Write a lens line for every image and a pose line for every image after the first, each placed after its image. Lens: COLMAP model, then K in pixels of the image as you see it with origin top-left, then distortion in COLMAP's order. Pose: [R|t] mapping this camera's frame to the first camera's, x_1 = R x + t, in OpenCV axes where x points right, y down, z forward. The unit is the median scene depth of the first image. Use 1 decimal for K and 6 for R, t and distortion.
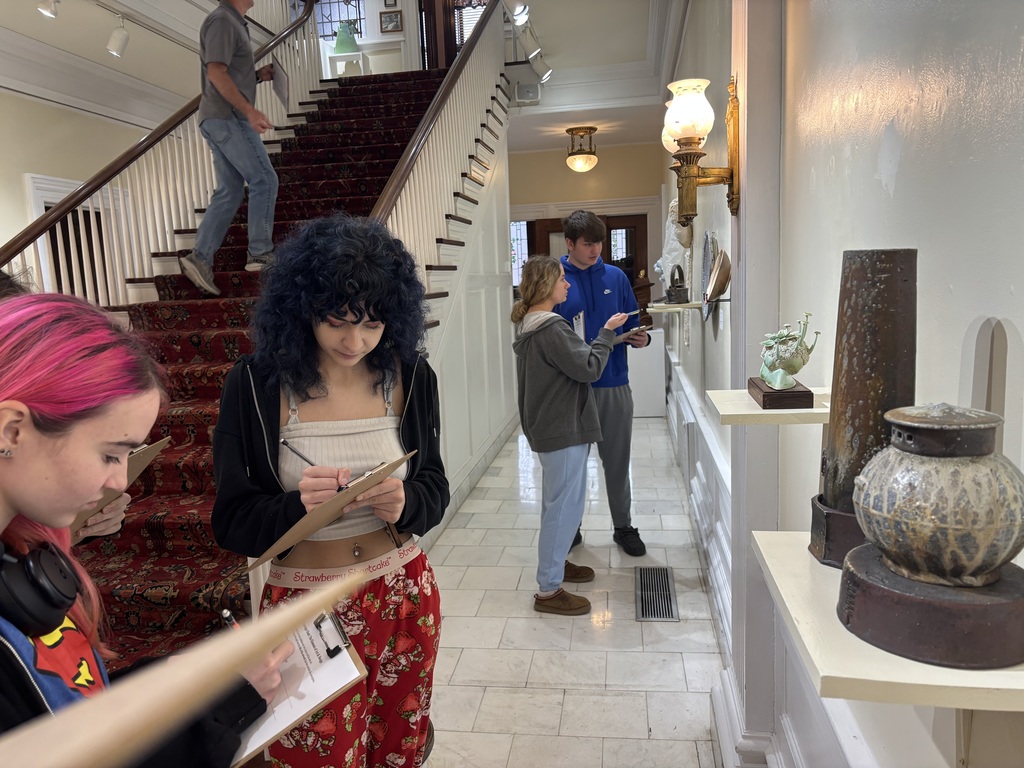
lens RADIAL K [[778.7, 0, 513.2], [0, 778.7, 382.8], [0, 0, 1]] dist [-0.006766, -0.016579]
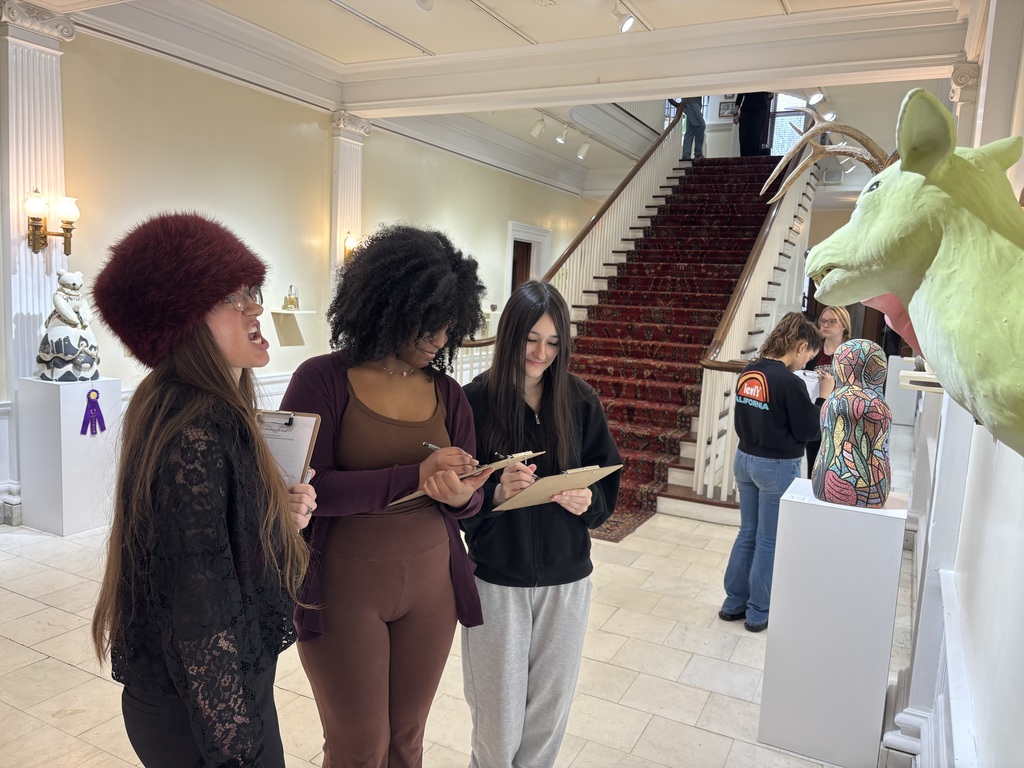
lens RADIAL K [[778.7, 0, 516.0], [0, 778.7, 391.2], [0, 0, 1]] dist [-0.006766, -0.016579]
pose [[0.943950, 0.121919, -0.306749, -0.054736], [-0.126667, 0.991935, 0.004461, 0.086019], [0.304819, 0.034644, 0.951780, -0.589436]]
